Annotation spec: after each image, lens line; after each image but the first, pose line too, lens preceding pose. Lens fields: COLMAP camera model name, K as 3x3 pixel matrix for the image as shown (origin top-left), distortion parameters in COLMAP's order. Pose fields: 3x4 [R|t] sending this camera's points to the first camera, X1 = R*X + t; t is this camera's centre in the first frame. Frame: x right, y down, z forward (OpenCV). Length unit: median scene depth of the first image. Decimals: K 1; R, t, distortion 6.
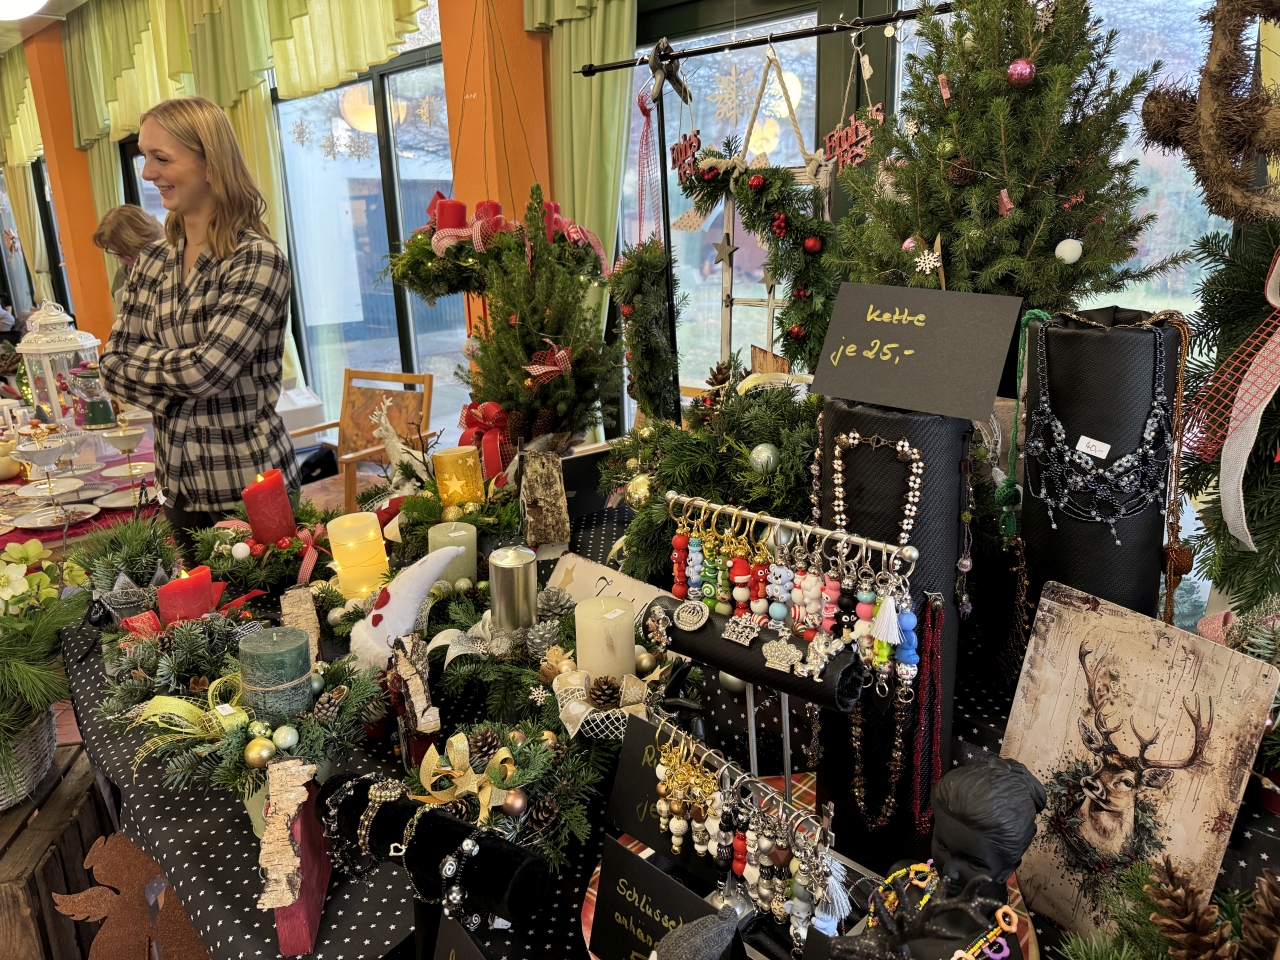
lens RADIAL K [[906.8, 0, 644.2], [0, 906.8, 475.2], [0, 0, 1]] dist [0.042021, -0.050861]
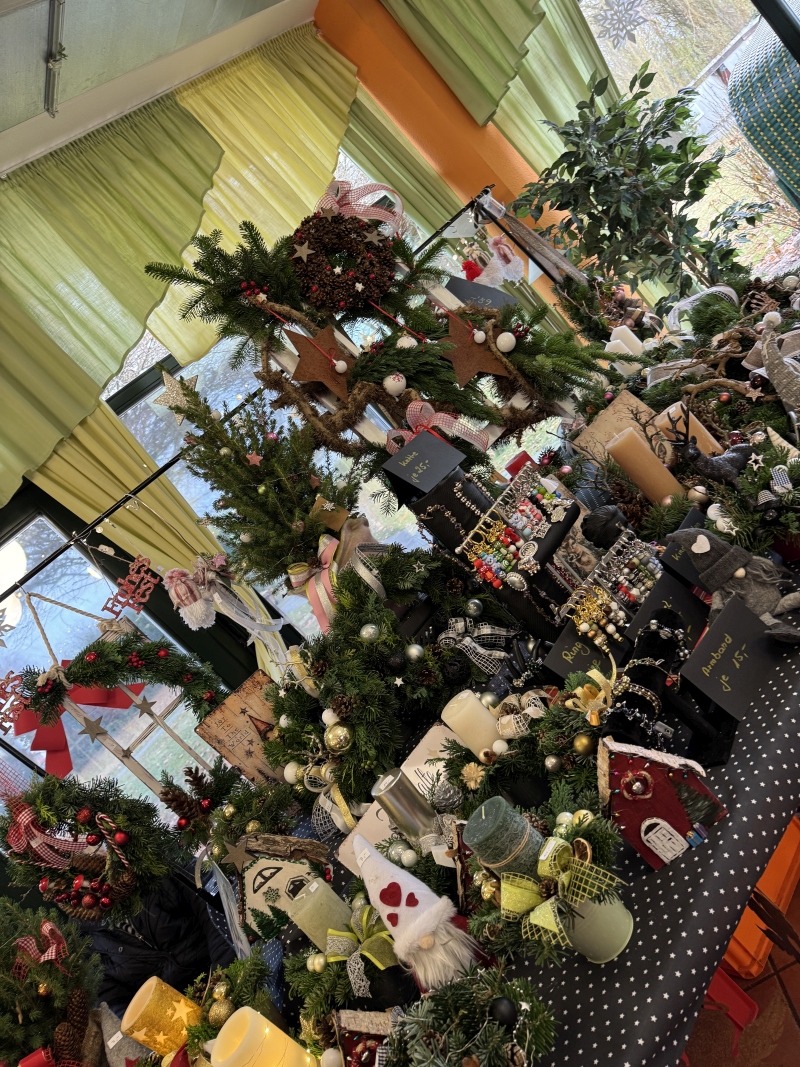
lens RADIAL K [[754.0, 0, 400.0], [0, 754.0, 533.5], [0, 0, 1]] dist [0.043727, -0.089121]
pose [[0.126601, -0.263555, 0.956301, -1.527744], [0.848561, 0.528055, 0.033193, -0.155280], [-0.513728, 0.807277, 0.290495, 0.618903]]
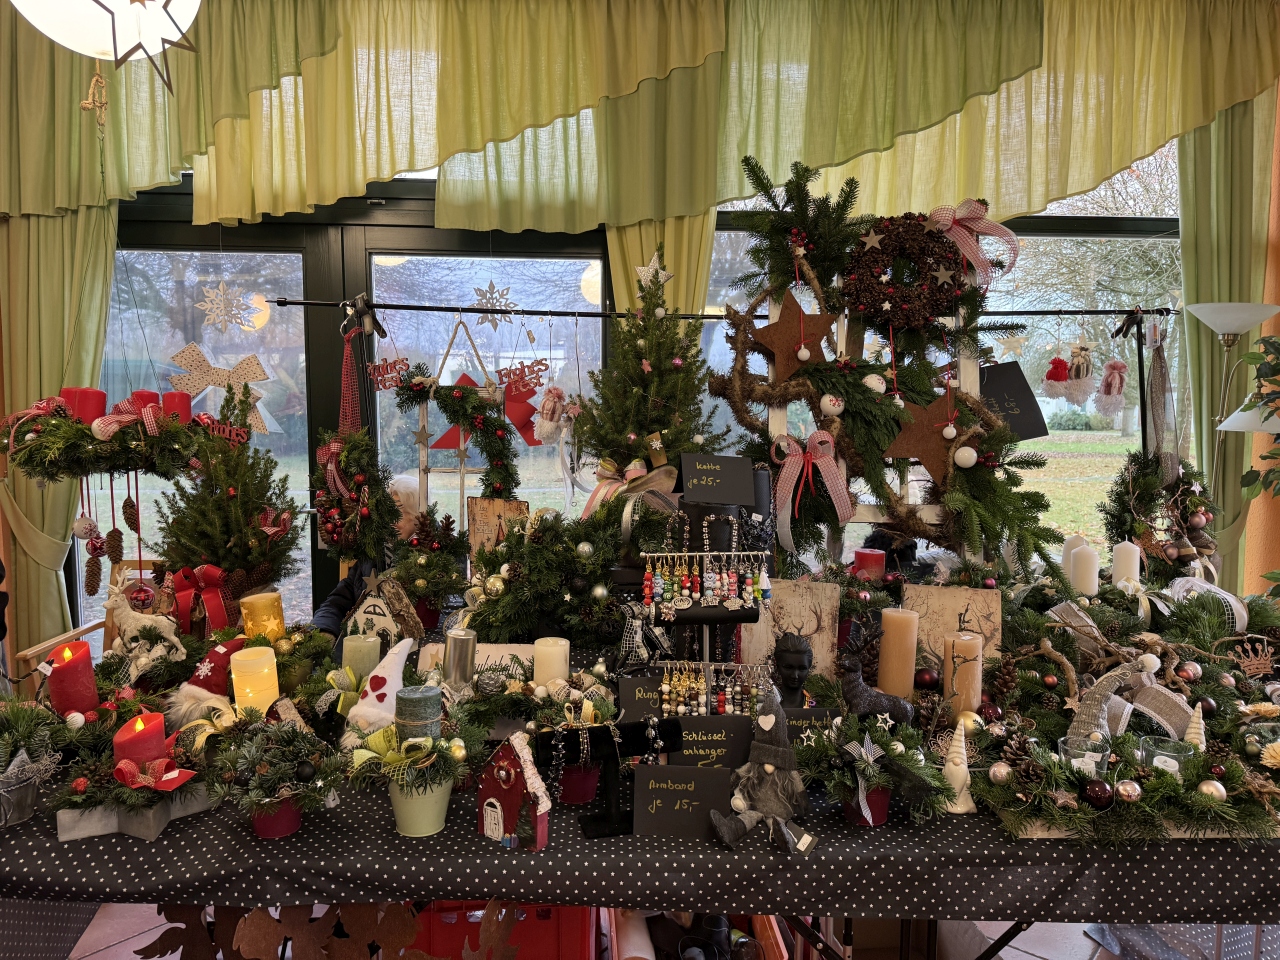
lens RADIAL K [[906.8, 0, 644.2], [0, 906.8, 475.2], [0, 0, 1]] dist [0.042021, -0.050861]
pose [[0.656928, -0.028882, 0.753400, -1.599507], [0.174887, 0.977849, -0.115006, 0.089278], [-0.733390, 0.207311, 0.647427, -0.395861]]
